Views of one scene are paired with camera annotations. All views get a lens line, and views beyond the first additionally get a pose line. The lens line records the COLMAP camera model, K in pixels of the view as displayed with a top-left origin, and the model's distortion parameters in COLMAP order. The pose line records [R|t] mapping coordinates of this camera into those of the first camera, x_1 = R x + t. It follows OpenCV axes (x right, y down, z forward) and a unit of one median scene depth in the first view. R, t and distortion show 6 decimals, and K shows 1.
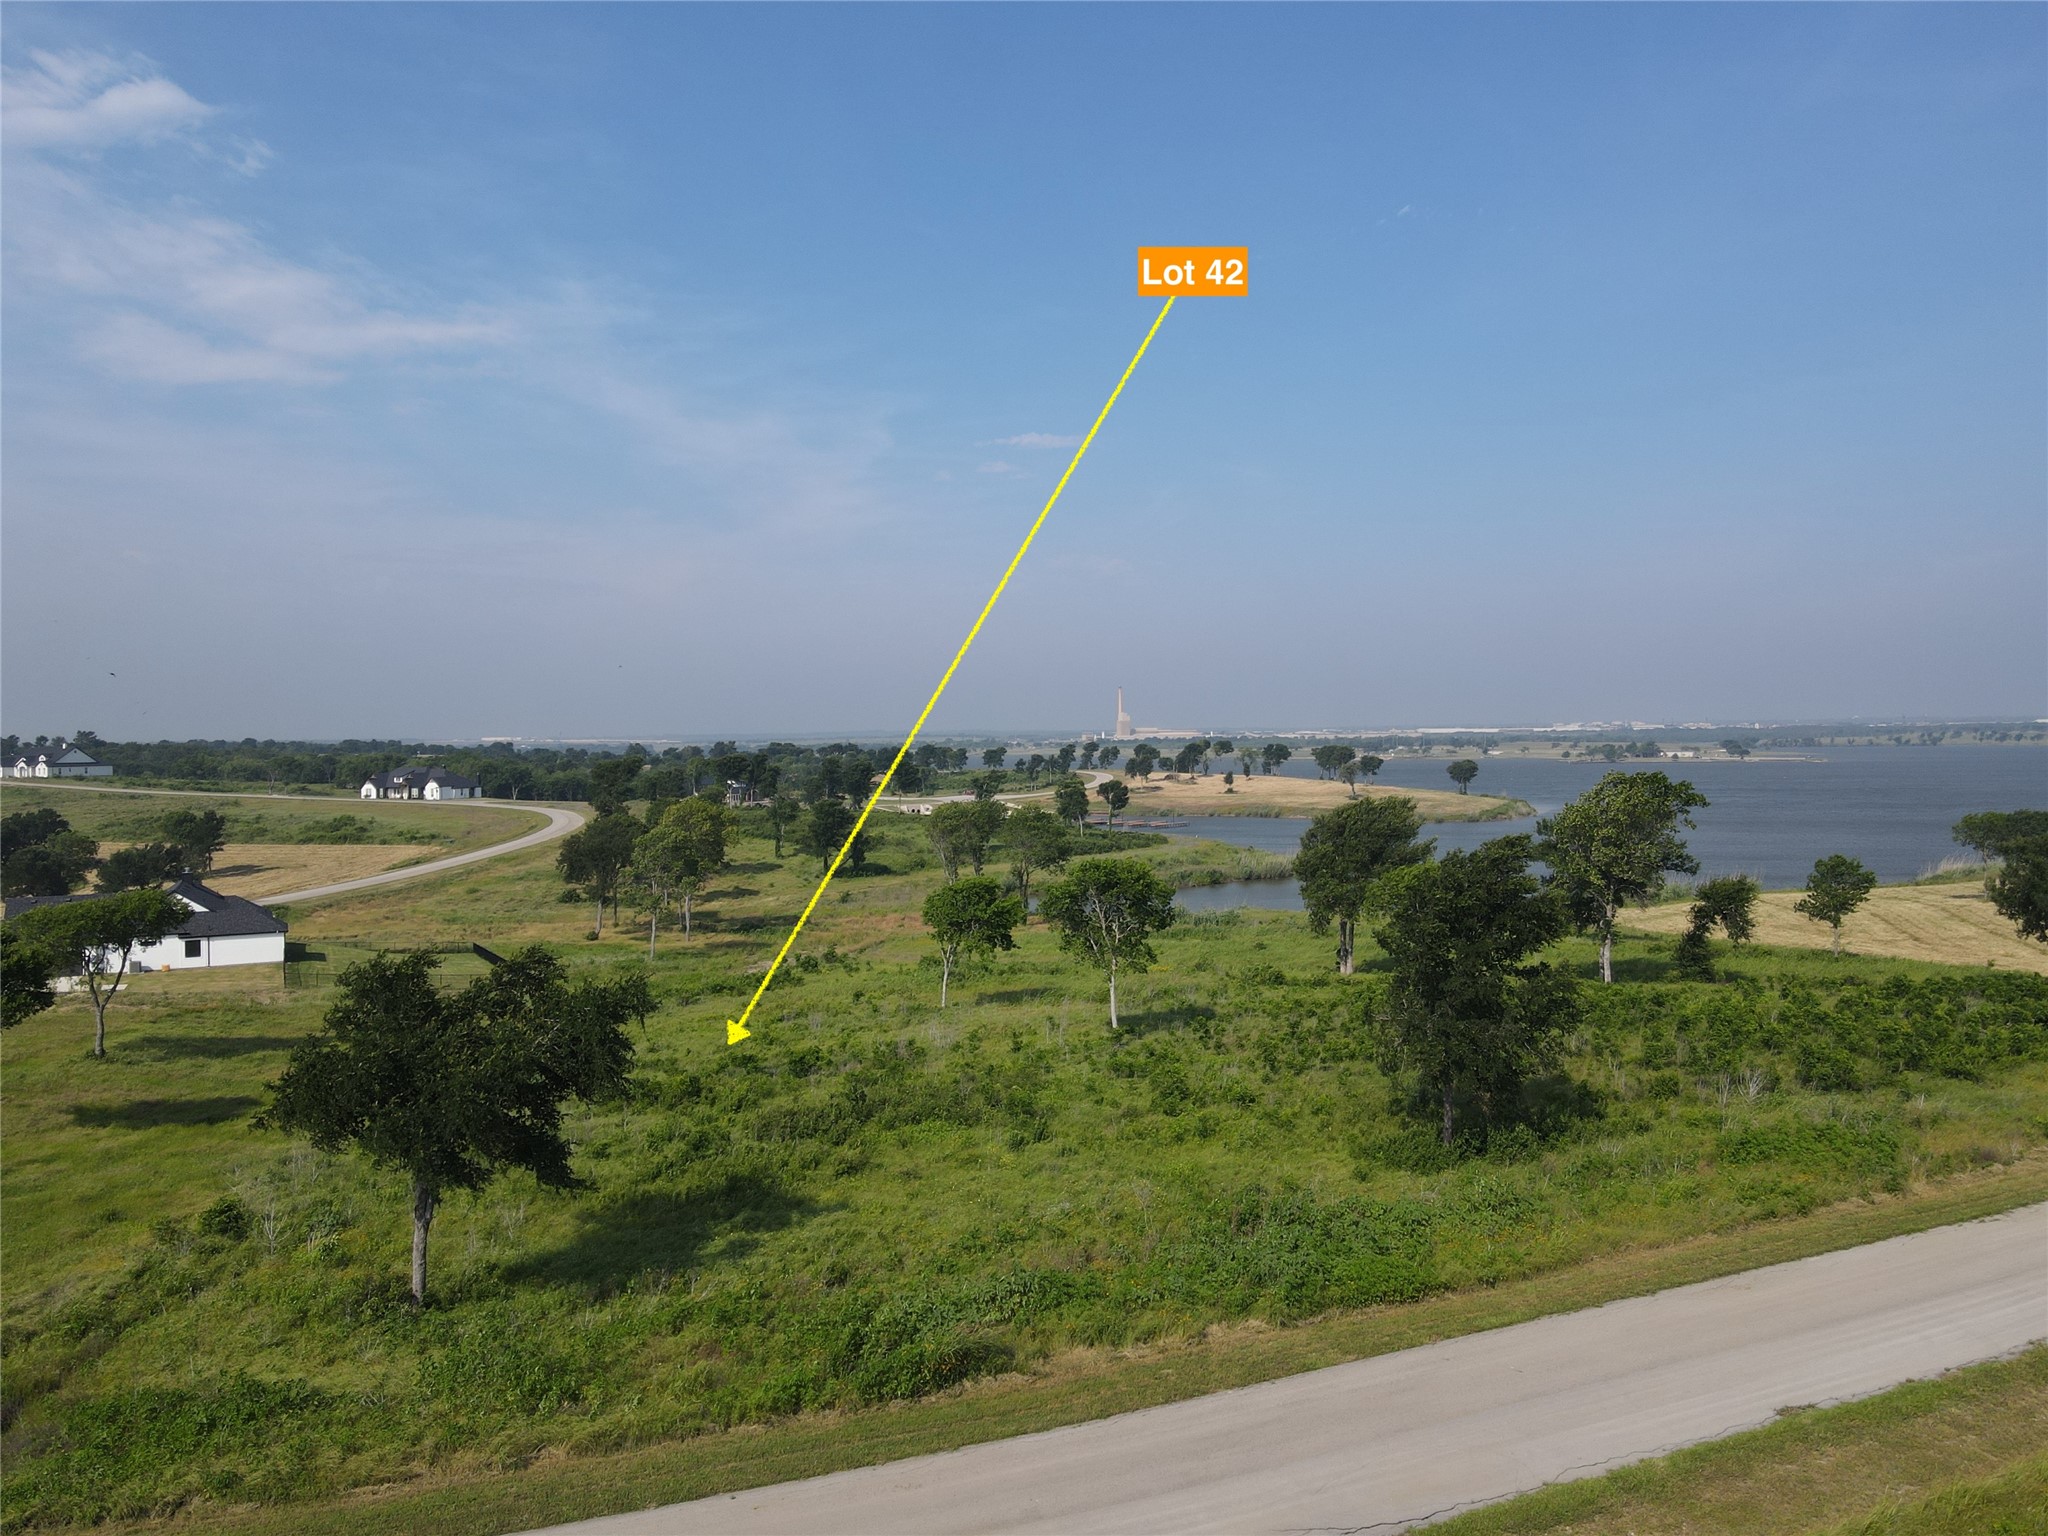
lens RADIAL K [[1490.5, 0, 1023.3], [0, 1490.5, 761.0], [0, 0, 1]] dist [0.008666, 0.019291]
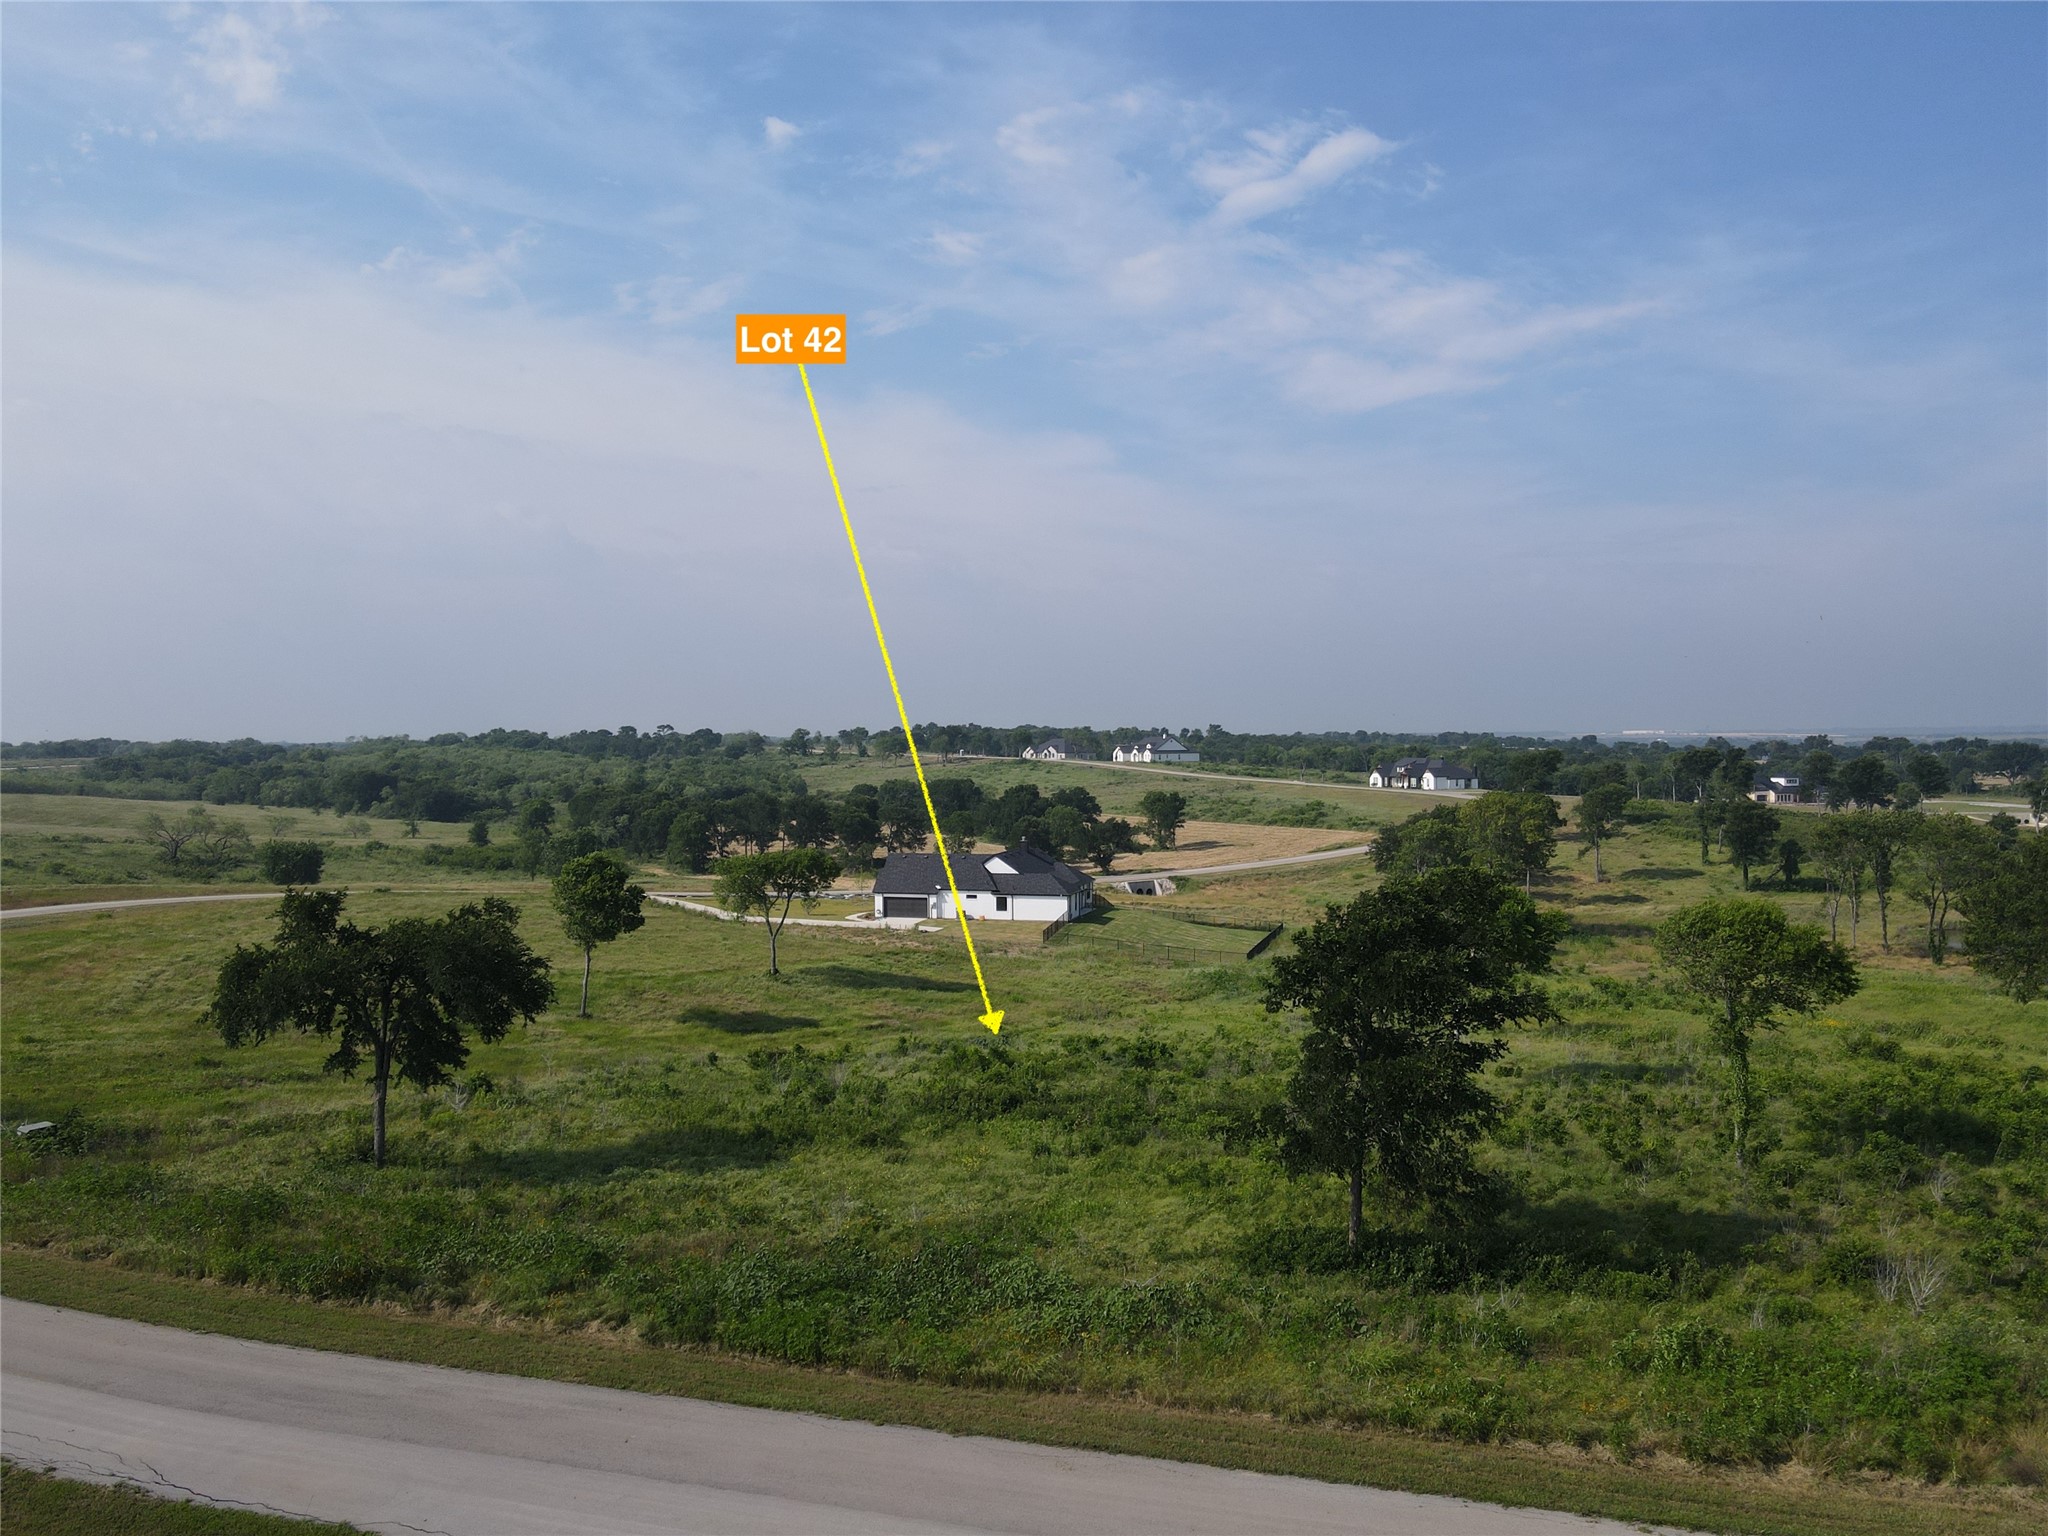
lens RADIAL K [[1490.5, 0, 1046.1], [0, 1490.5, 871.0], [0, 0, 1]] dist [0.008666, 0.019291]
pose [[0.747435, 0.064941, -0.661153, 0.094419], [-0.013134, 0.996461, 0.083028, -0.000393], [0.664205, -0.053375, 0.745642, 0.045791]]
